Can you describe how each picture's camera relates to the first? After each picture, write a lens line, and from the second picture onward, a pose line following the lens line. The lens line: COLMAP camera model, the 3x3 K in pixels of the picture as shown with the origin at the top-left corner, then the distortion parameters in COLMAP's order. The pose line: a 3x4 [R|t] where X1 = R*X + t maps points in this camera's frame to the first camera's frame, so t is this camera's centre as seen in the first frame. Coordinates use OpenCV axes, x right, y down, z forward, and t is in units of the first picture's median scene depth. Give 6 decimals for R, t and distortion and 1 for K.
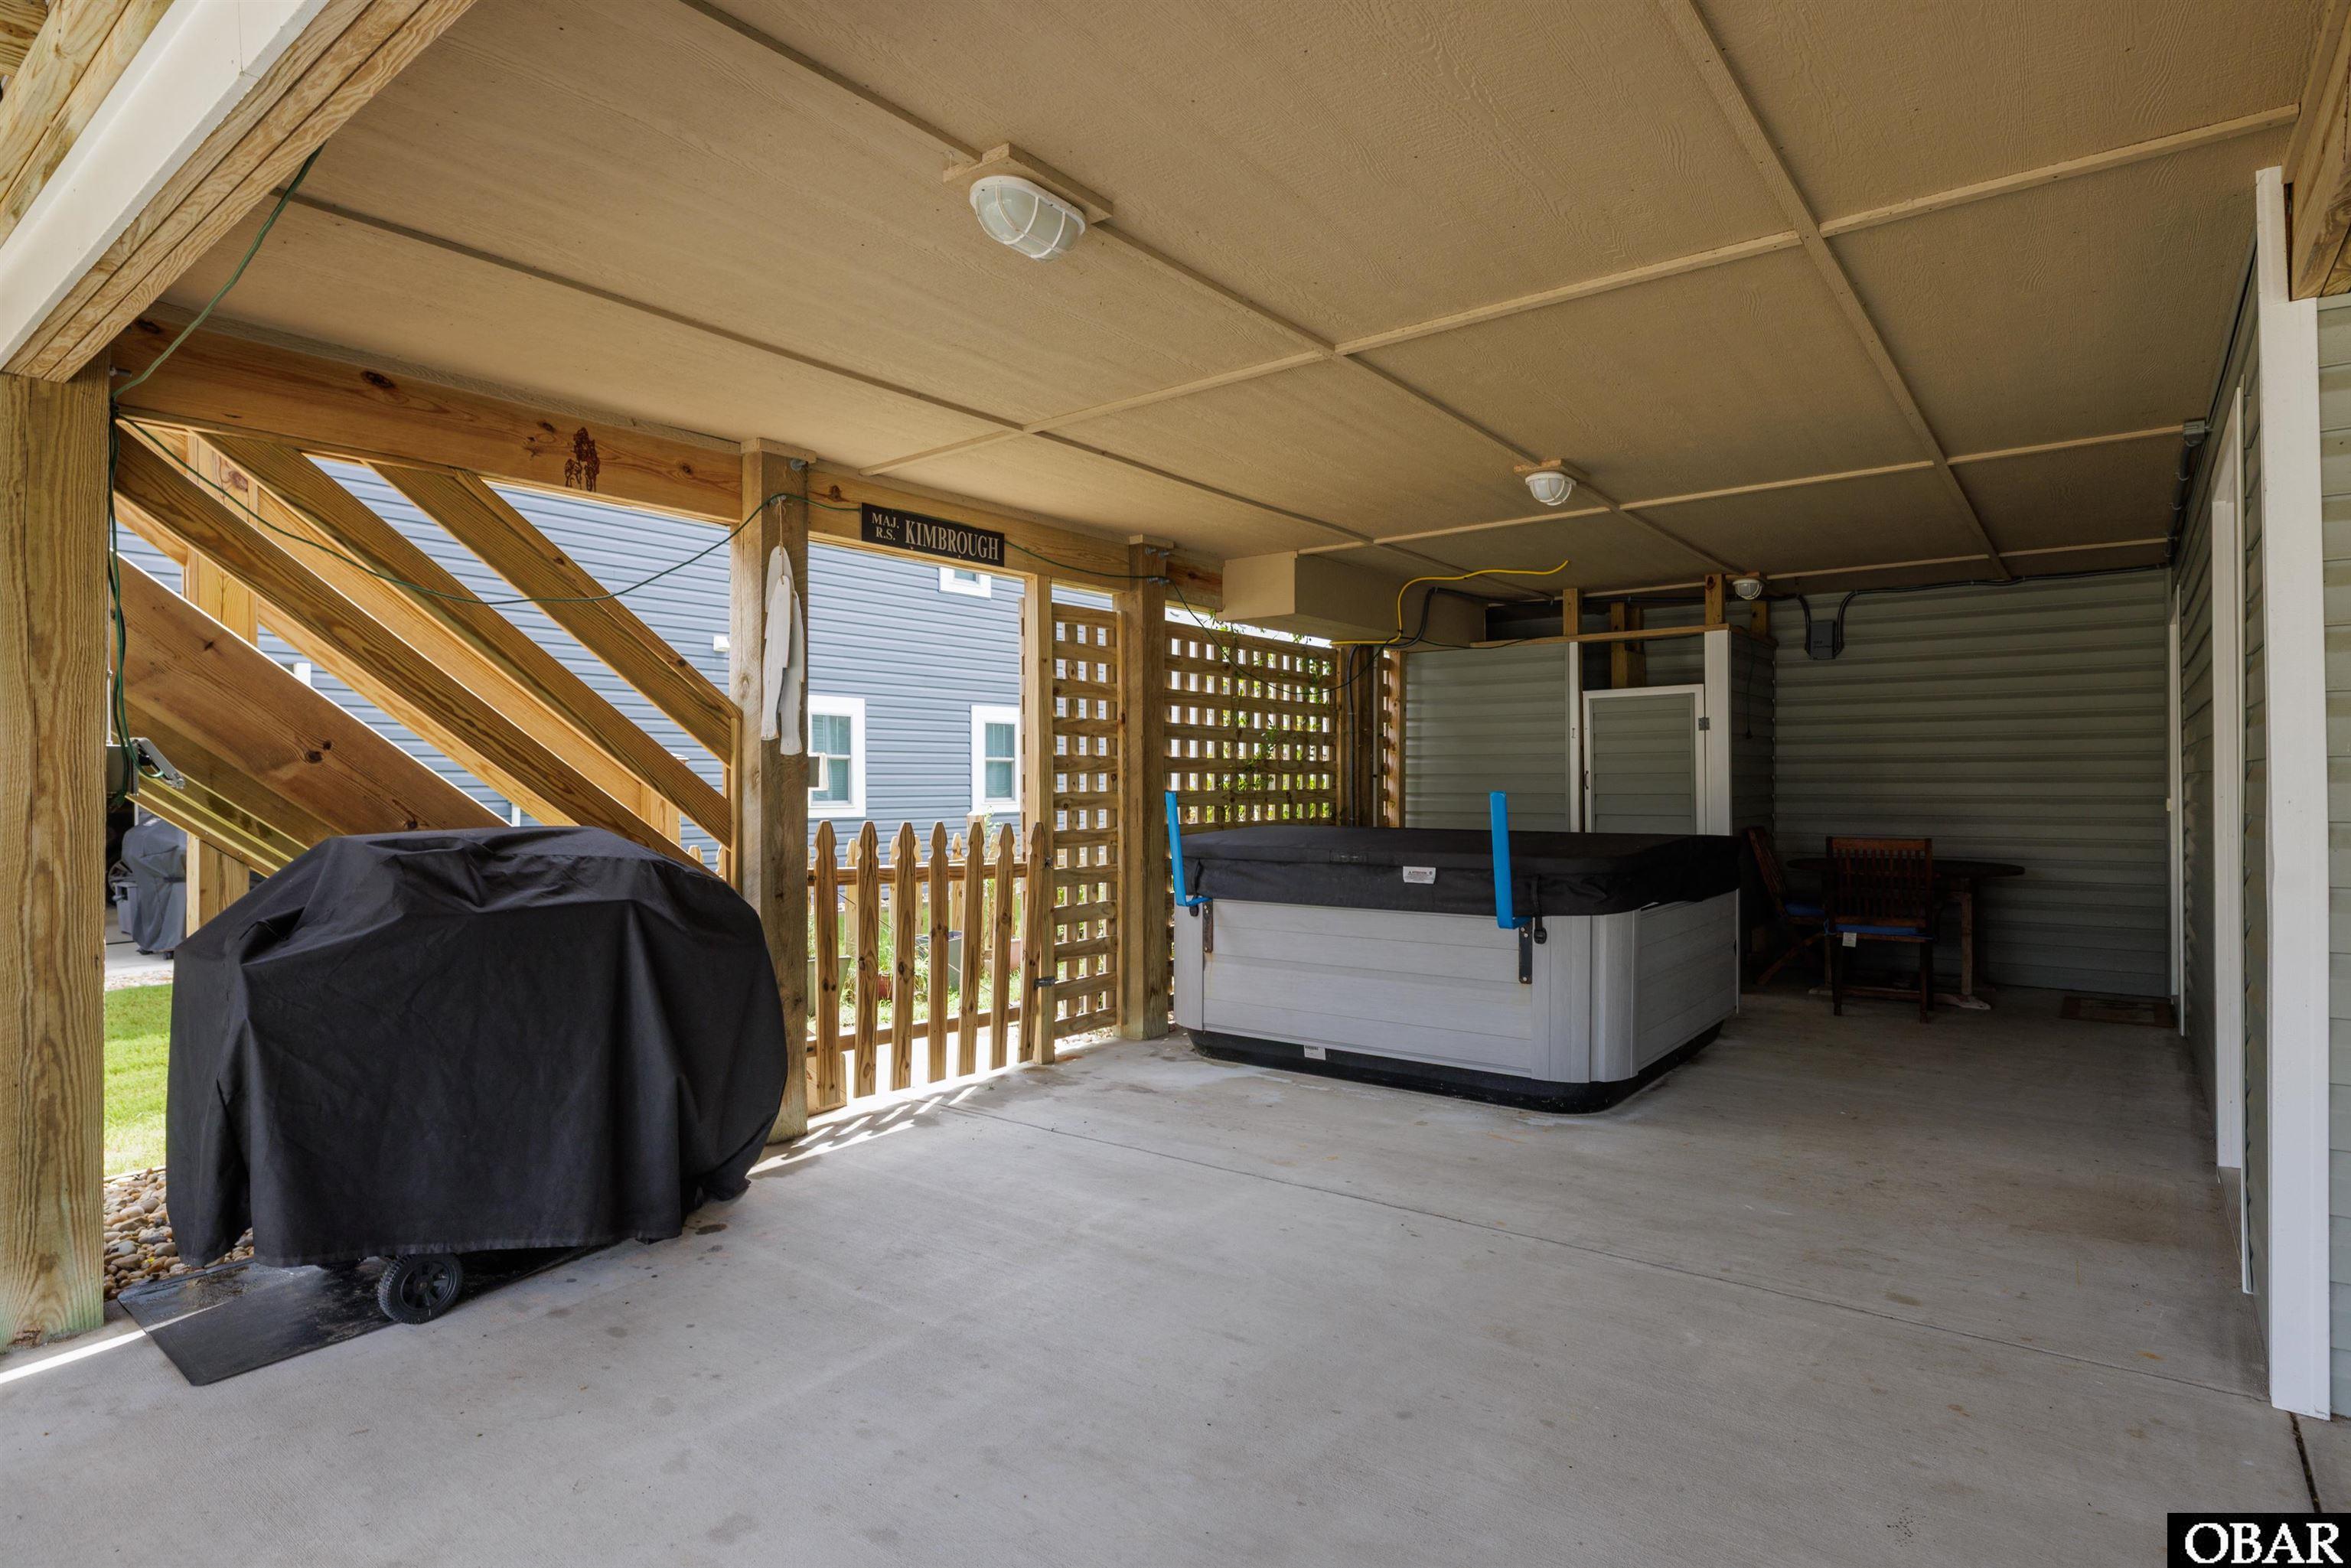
lens RADIAL K [[1213.4, 0, 1179.7], [0, 1213.4, 779.3], [0, 0, 1]] dist [-0.006250, -0.000731]
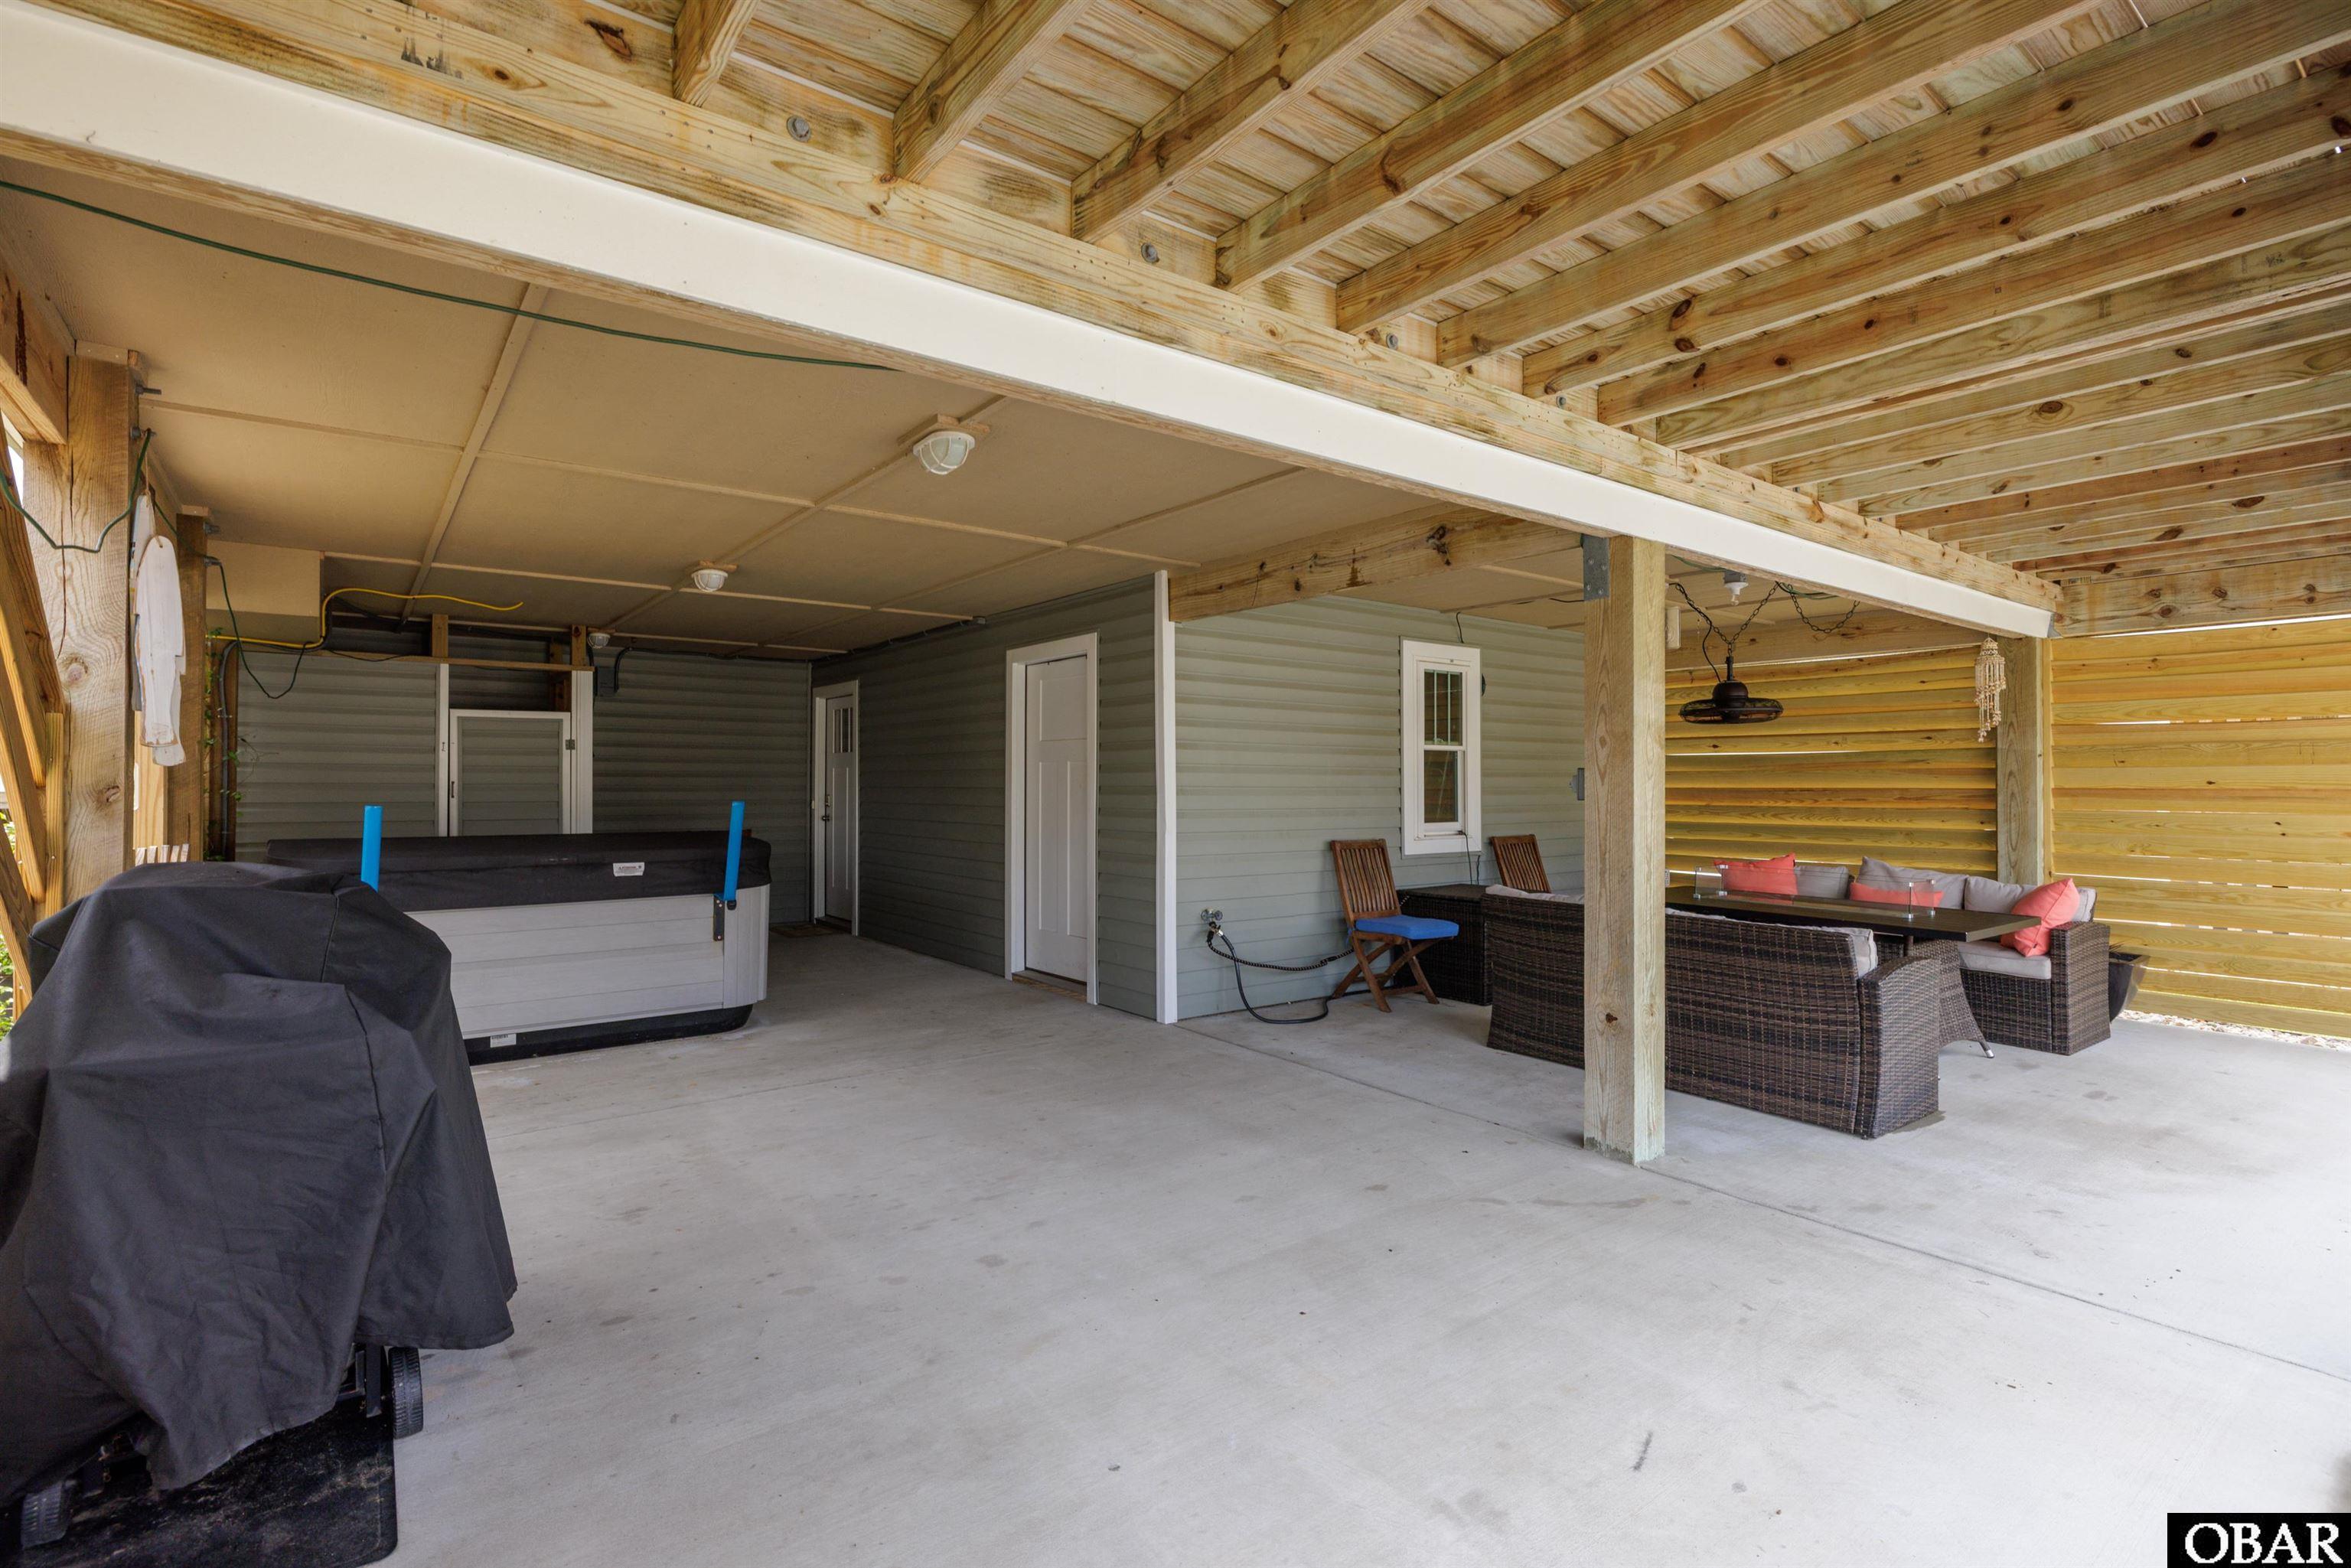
lens RADIAL K [[1109.6, 0, 1180.1], [0, 1109.6, 779.6], [0, 0, 1]] dist [-0.005891, 0.000137]
pose [[0.254274, 0.007413, 0.967104, -0.628464], [-0.005598, 0.999965, -0.006193, -0.007763], [-0.967116, -0.003839, 0.254306, 0.134949]]
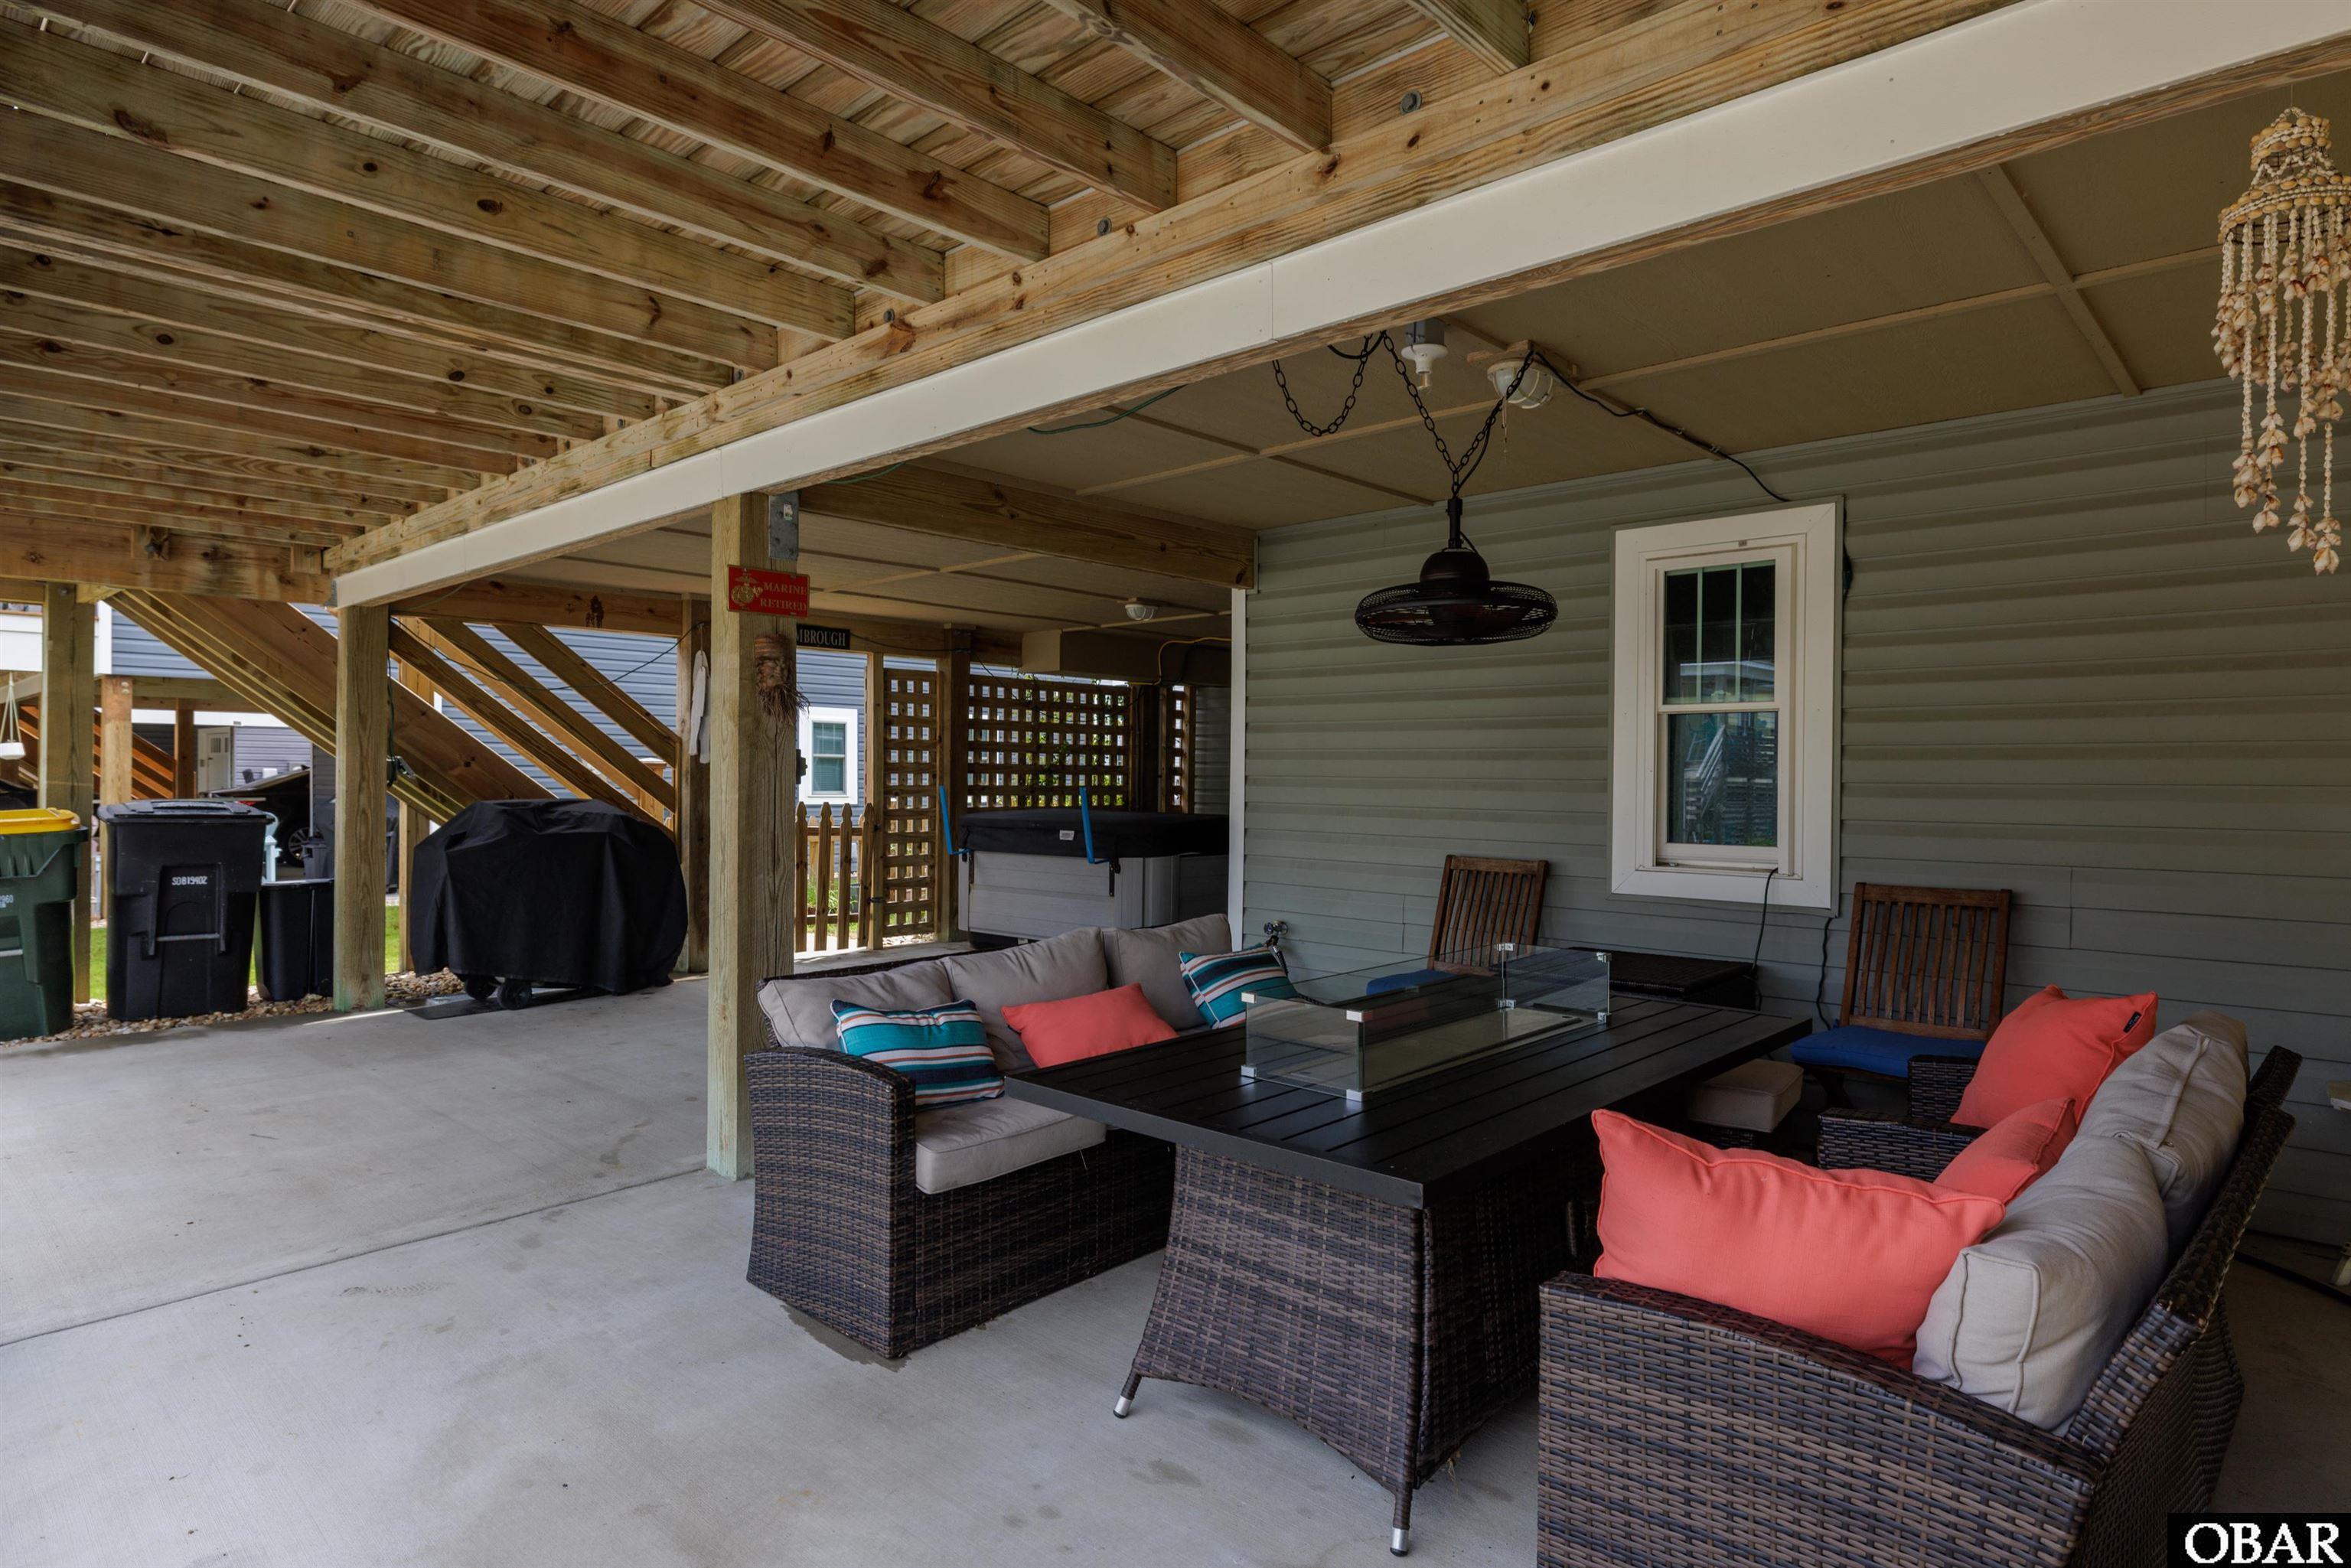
lens RADIAL K [[1293.3, 0, 1174.4], [0, 1293.3, 790.0], [0, 0, 1]] dist [-0.001004, 0.000198]
pose [[0.995973, 0.011118, -0.088956, 0.424168], [-0.009993, 0.999864, 0.013084, -0.009312], [0.089090, -0.012142, 0.995950, -0.675396]]
